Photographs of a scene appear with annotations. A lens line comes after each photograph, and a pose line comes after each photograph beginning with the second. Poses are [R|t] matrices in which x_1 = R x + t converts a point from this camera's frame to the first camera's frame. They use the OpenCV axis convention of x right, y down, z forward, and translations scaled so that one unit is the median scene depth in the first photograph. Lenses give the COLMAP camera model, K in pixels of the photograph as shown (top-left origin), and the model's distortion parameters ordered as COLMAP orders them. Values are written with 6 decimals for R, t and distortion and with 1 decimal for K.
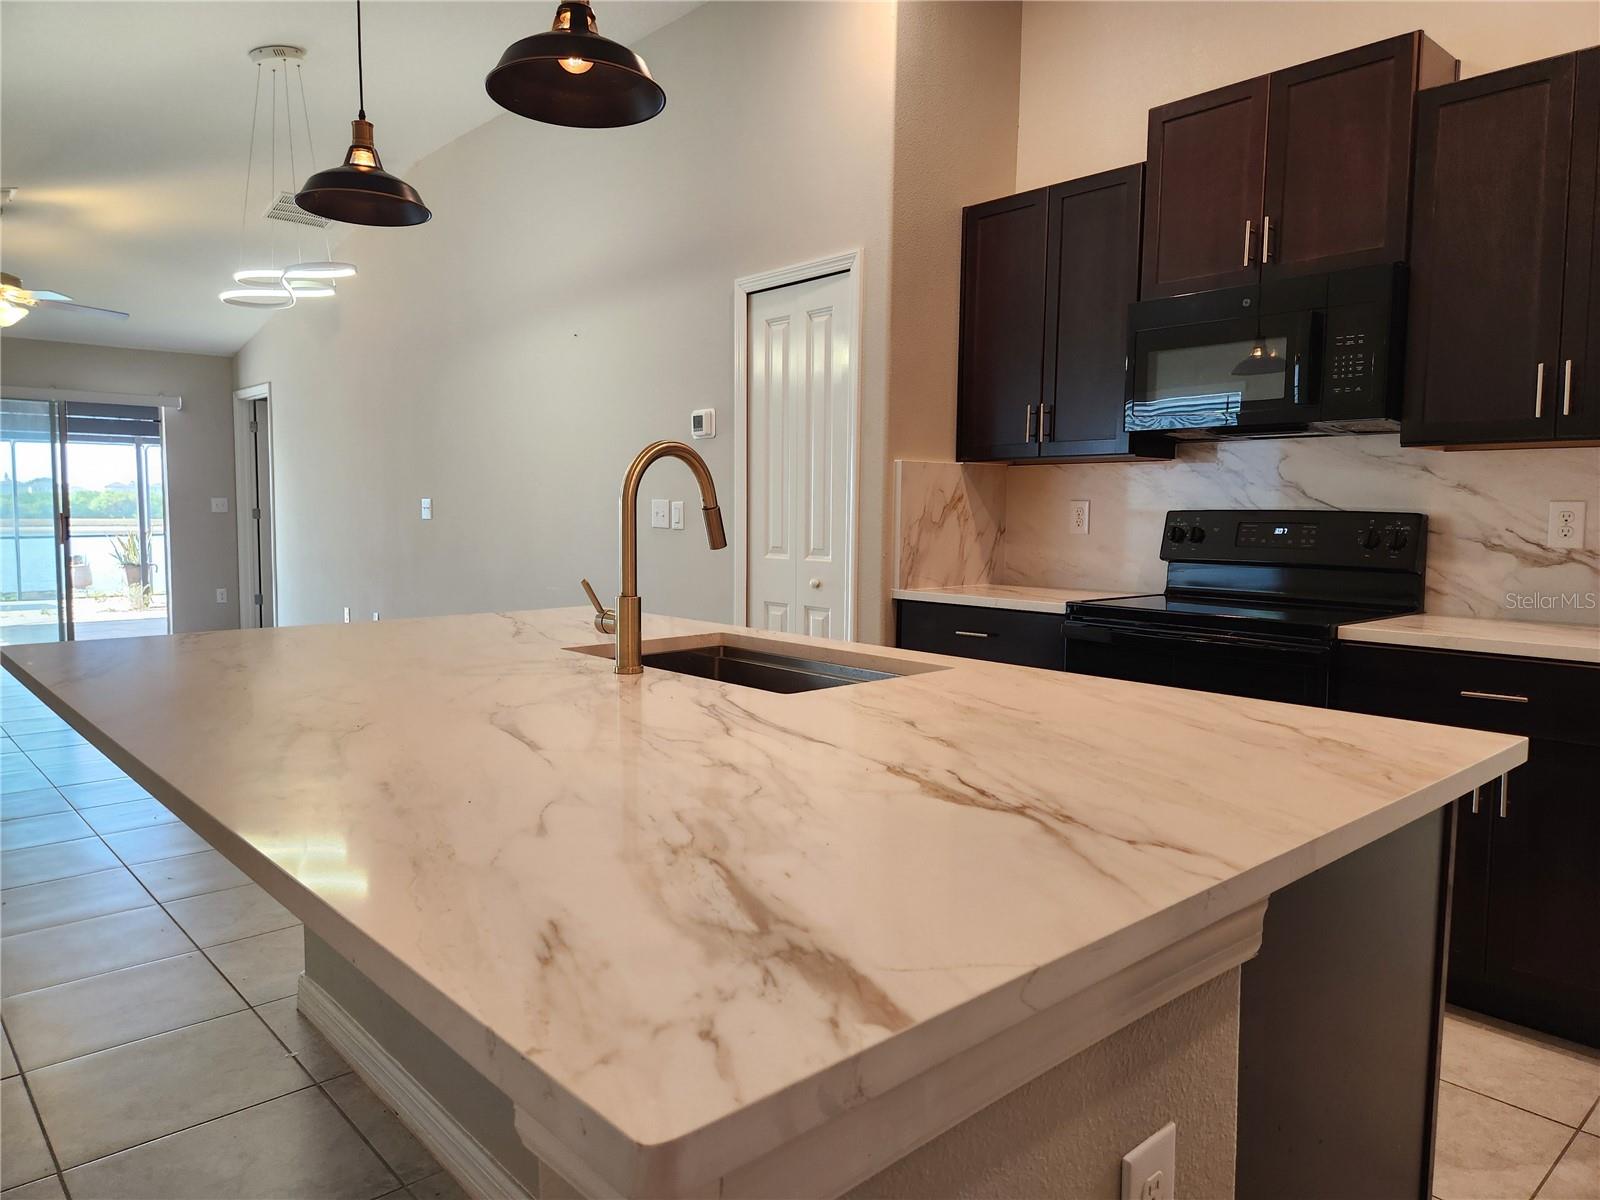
lens RADIAL K [[1067.8, 0, 795.2], [0, 1067.8, 592.3], [0, 0, 1]] dist [0.075271, -0.076223]
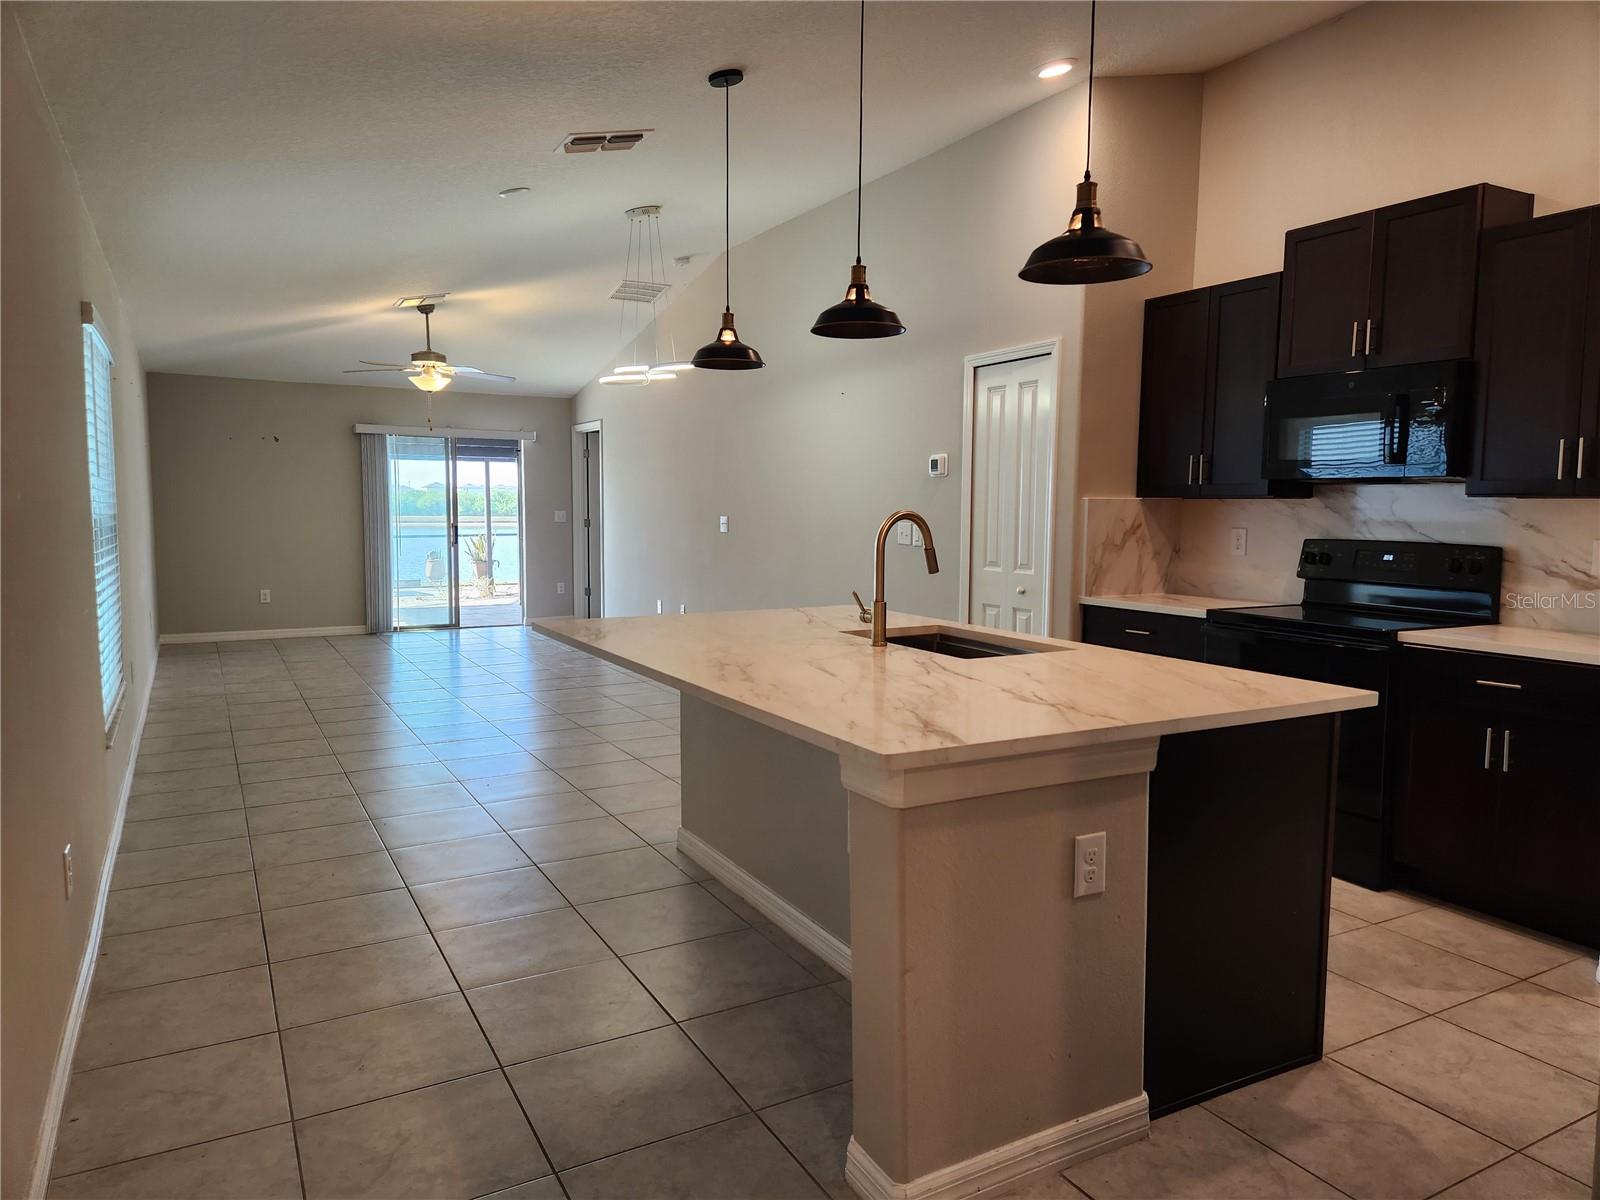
lens RADIAL K [[1067.8, 0, 795.2], [0, 1067.8, 592.3], [0, 0, 1]] dist [0.075271, -0.076223]
pose [[0.972973, 0.017872, -0.230225, 0.057681], [-0.017033, 0.999839, 0.005628, -0.009861], [0.230288, -0.001555, 0.973121, -0.375874]]
